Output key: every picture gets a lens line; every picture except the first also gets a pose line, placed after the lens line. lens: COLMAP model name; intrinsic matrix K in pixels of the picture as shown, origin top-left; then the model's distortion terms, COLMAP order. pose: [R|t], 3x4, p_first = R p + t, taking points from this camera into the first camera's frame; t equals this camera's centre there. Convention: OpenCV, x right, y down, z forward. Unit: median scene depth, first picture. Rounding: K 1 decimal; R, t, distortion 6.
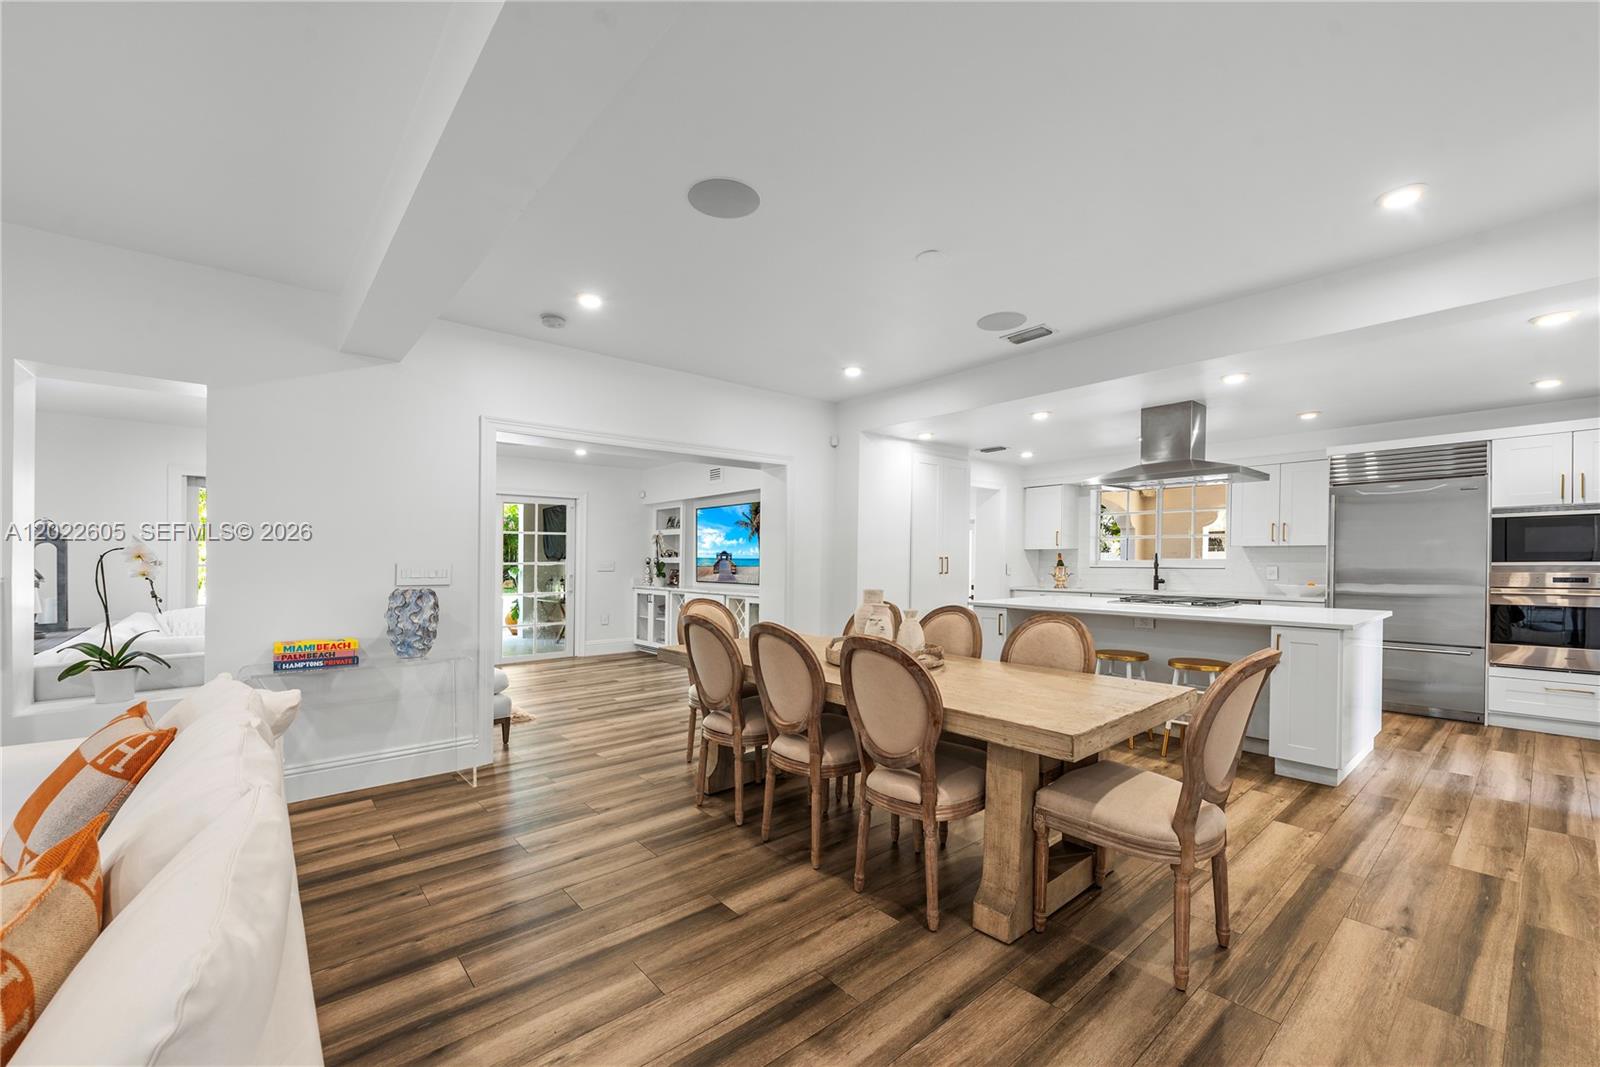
lens RADIAL K [[641.2, 0, 806.8], [0, 641.2, 543.9], [0, 0, 1]] dist [0.004495, 0.000105]
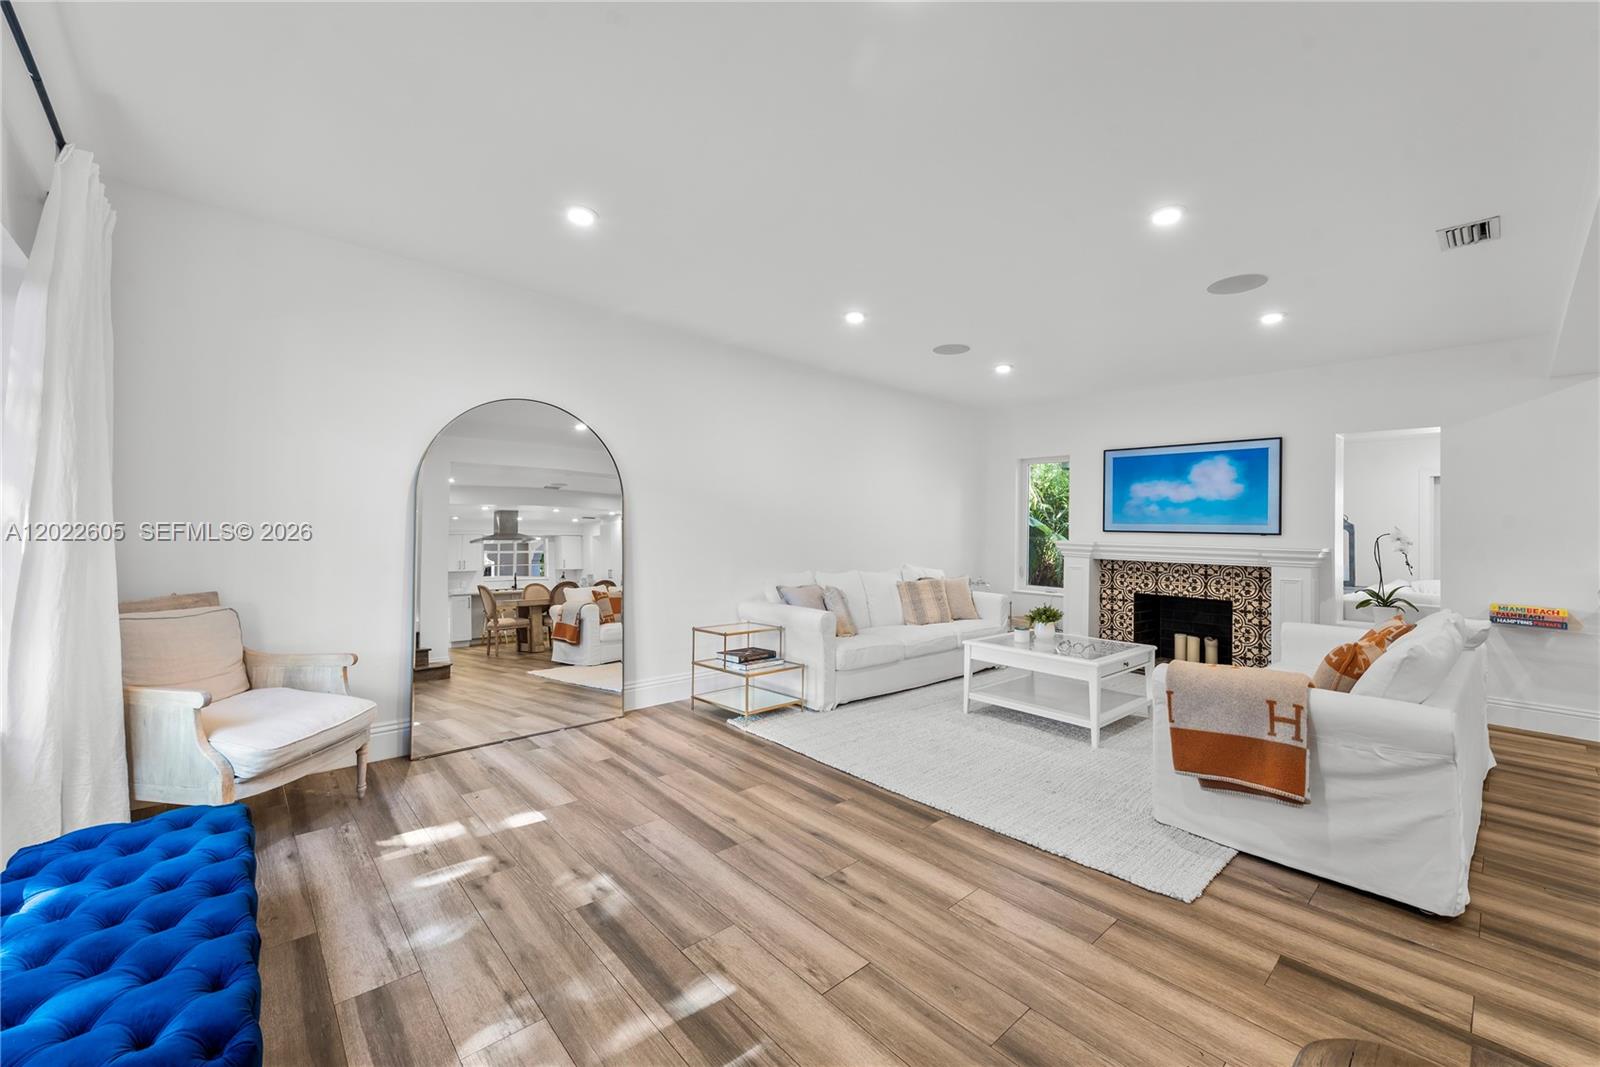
lens RADIAL K [[641.2, 0, 806.4], [0, 641.2, 530.4], [0, 0, 1]] dist [0.004495, 0.000105]
pose [[0.023531, 0.000579, -0.999723, 0.538232], [0.005292, 0.999986, 0.000704, -0.011376], [0.999709, -0.005307, 0.023527, -0.518825]]
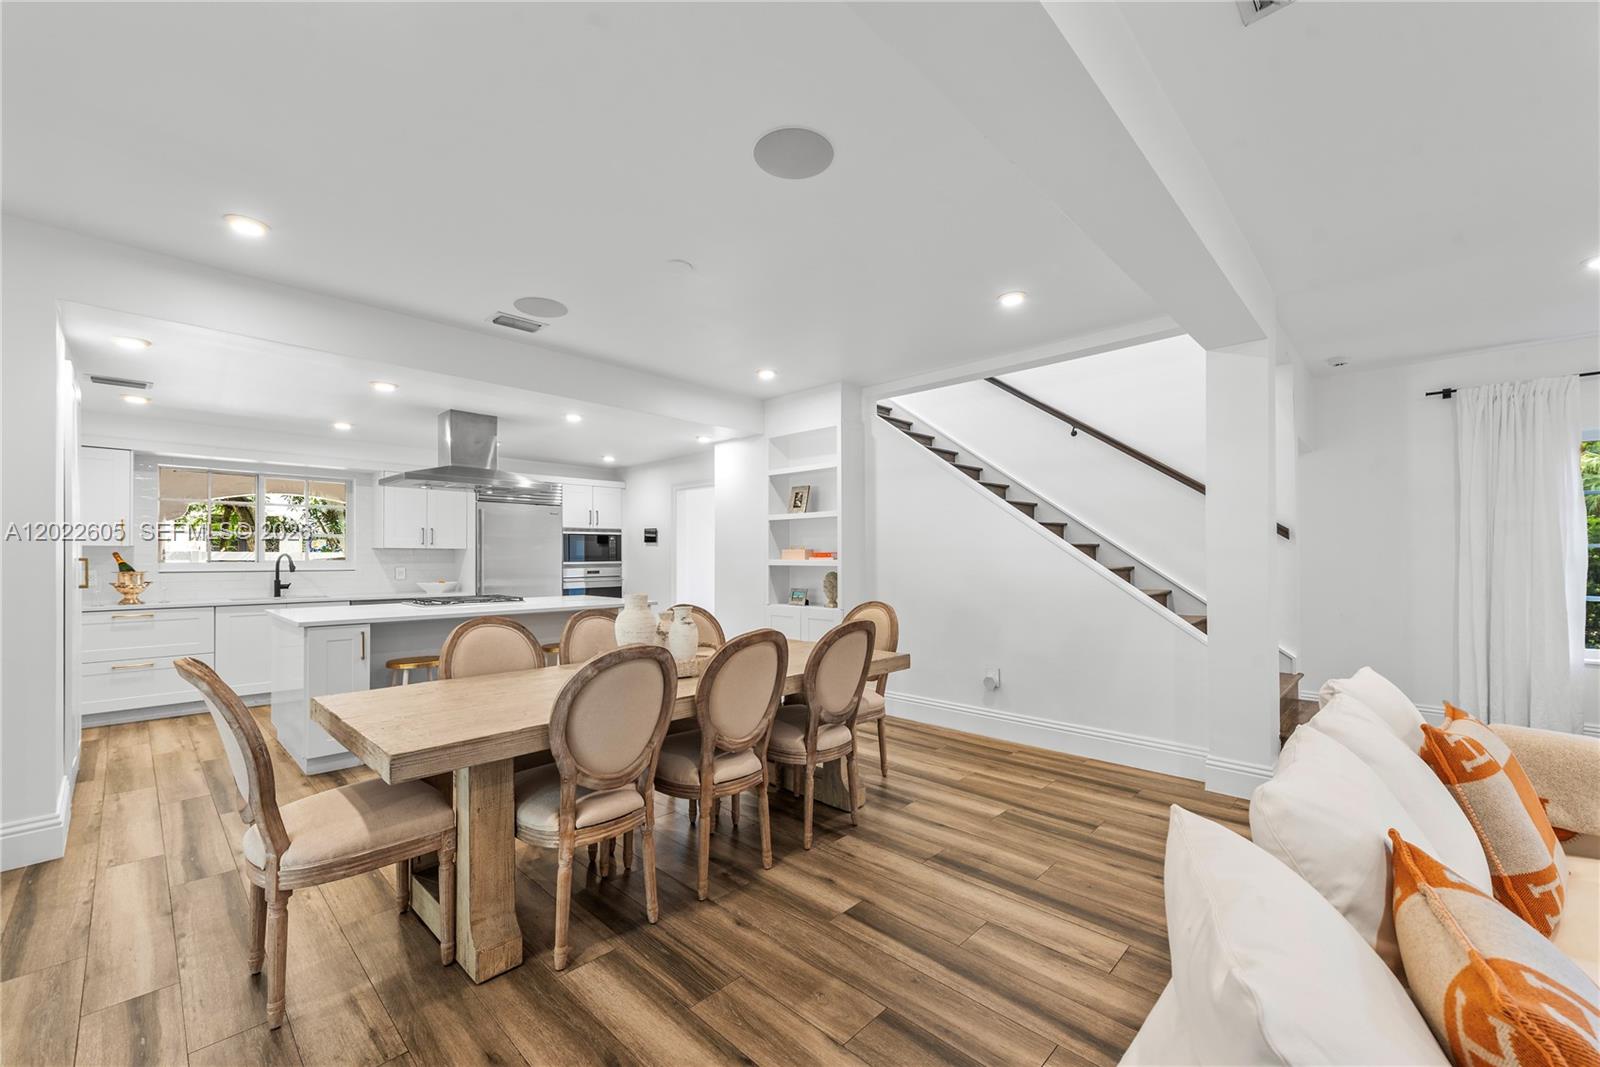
lens RADIAL K [[641.2, 0, 802.3], [0, 641.2, 548.6], [0, 0, 1]] dist [0.004495, 0.000105]
pose [[-0.091210, 0.014186, 0.995731, -0.815934], [-0.019858, 0.999674, -0.016062, 0.016834], [-0.995634, -0.021239, -0.090899, 0.857549]]
